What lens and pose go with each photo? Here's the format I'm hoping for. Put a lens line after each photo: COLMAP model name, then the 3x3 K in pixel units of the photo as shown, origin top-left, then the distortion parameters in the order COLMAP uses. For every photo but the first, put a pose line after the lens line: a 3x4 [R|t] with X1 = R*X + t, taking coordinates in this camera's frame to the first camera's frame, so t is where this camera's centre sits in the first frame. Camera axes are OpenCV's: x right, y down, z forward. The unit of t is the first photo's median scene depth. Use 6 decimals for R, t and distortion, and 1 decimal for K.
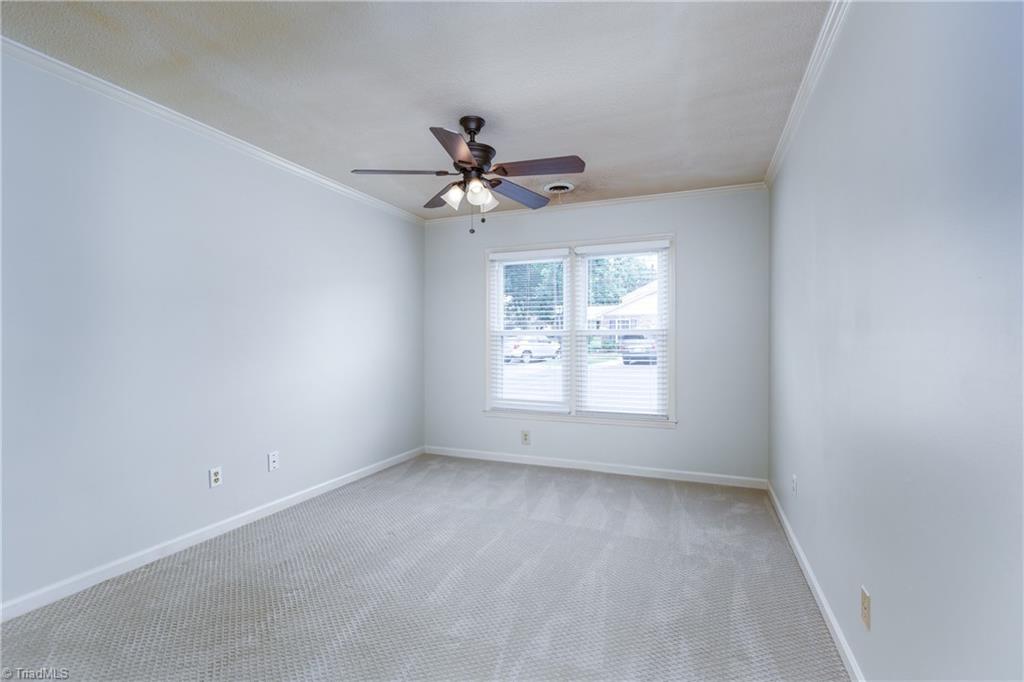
lens RADIAL K [[460.2, 0, 512.4], [0, 460.2, 330.2], [0, 0, 1]] dist [-0.000948, -0.000200]
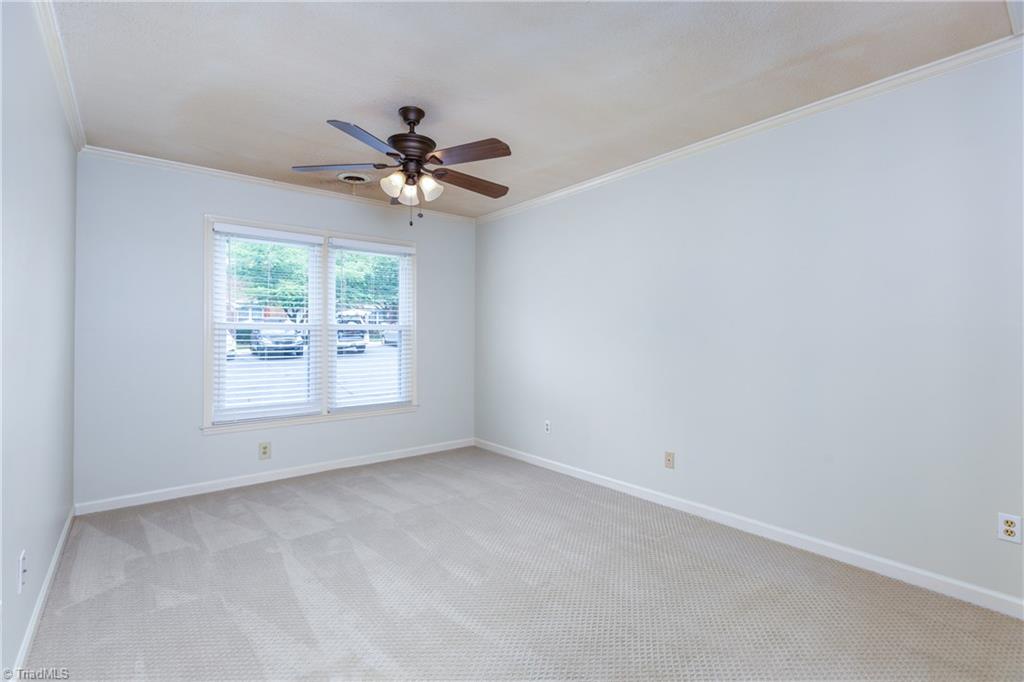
lens RADIAL K [[457.2, 0, 513.1], [0, 457.2, 324.1], [0, 0, 1]] dist [-0.001444, -0.000462]
pose [[0.492648, 0.022263, 0.869944, -0.532831], [-0.021202, 0.999683, -0.013576, 0.004199], [-0.869970, -0.011756, 0.492964, 0.217342]]
